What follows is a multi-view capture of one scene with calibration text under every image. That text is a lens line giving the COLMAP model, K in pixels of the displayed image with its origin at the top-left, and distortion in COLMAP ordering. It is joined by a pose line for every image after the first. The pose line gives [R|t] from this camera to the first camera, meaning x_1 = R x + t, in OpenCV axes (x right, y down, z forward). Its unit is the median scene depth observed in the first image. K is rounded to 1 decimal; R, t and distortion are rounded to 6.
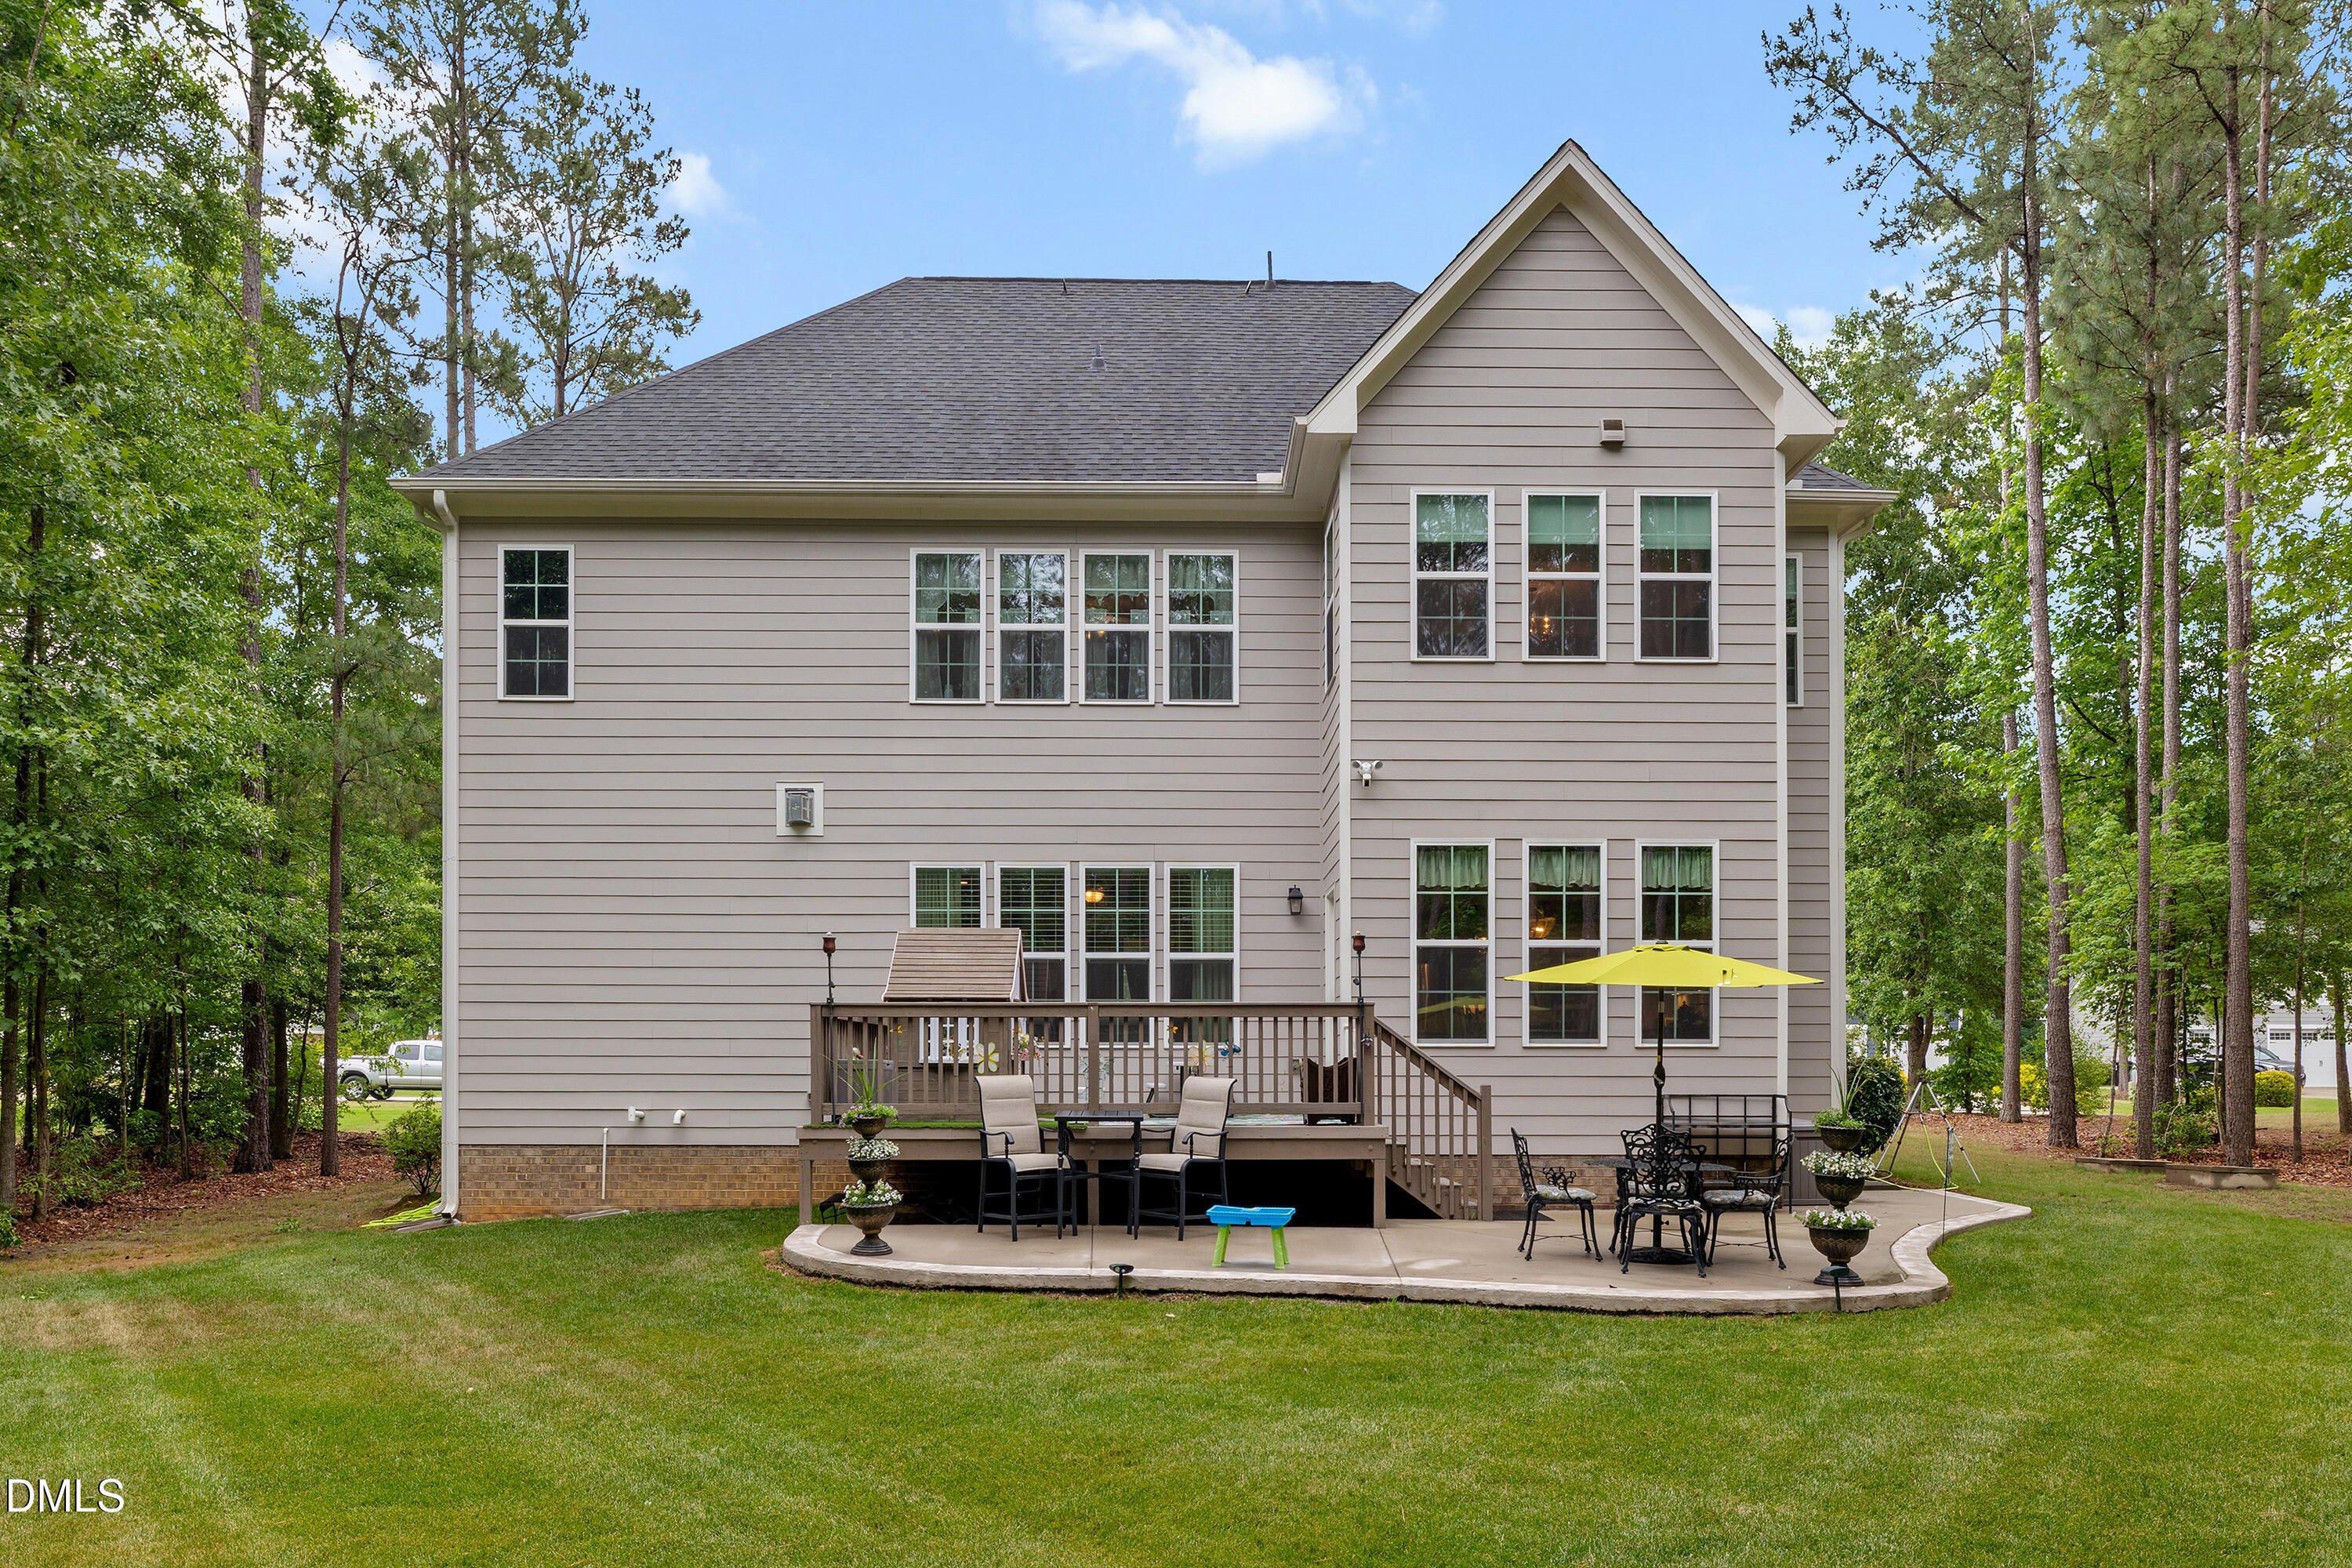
lens RADIAL K [[1480.9, 0, 1391.6], [0, 1480.9, 1071.6], [0, 0, 1]] dist [-0.001512, -0.001910]
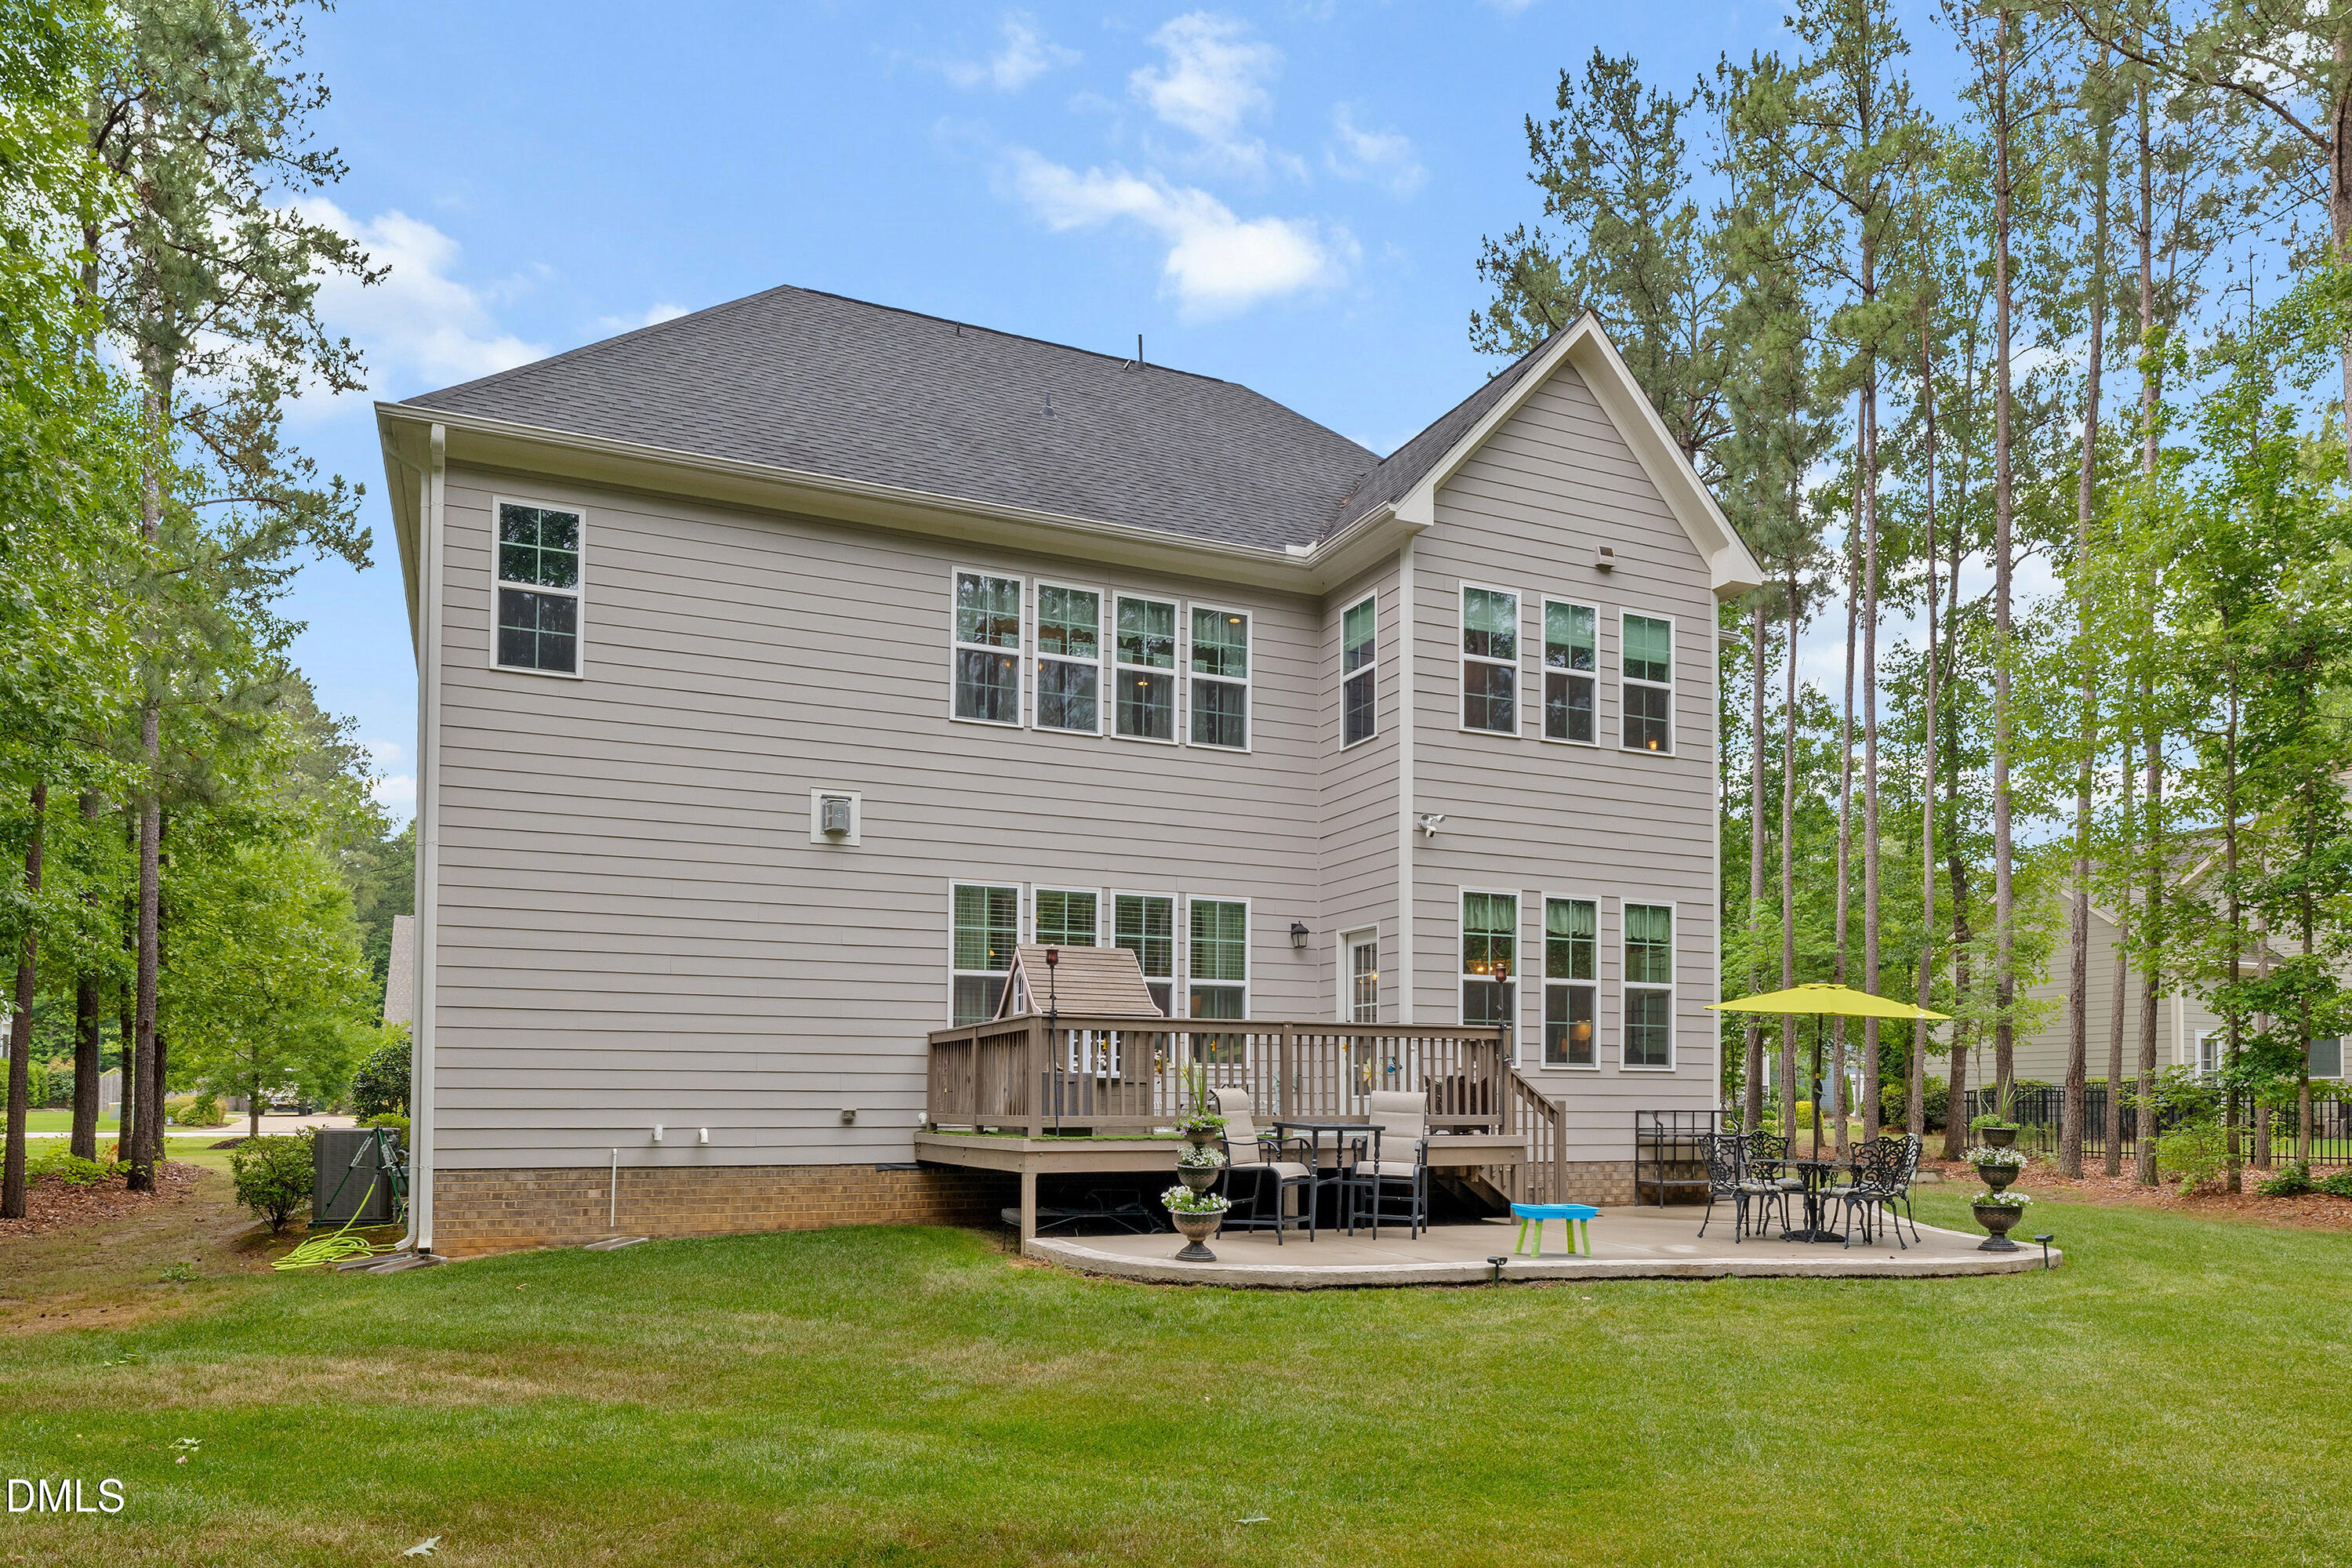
lens RADIAL K [[1315.8, 0, 1407.9], [0, 1315.8, 1077.2], [0, 0, 1]] dist [-0.000937, -0.001163]
pose [[0.934203, 0.008087, 0.356650, -0.369568], [-0.000723, 0.999784, -0.020778, 0.010790], [-0.356741, 0.019153, 0.934007, 0.068847]]
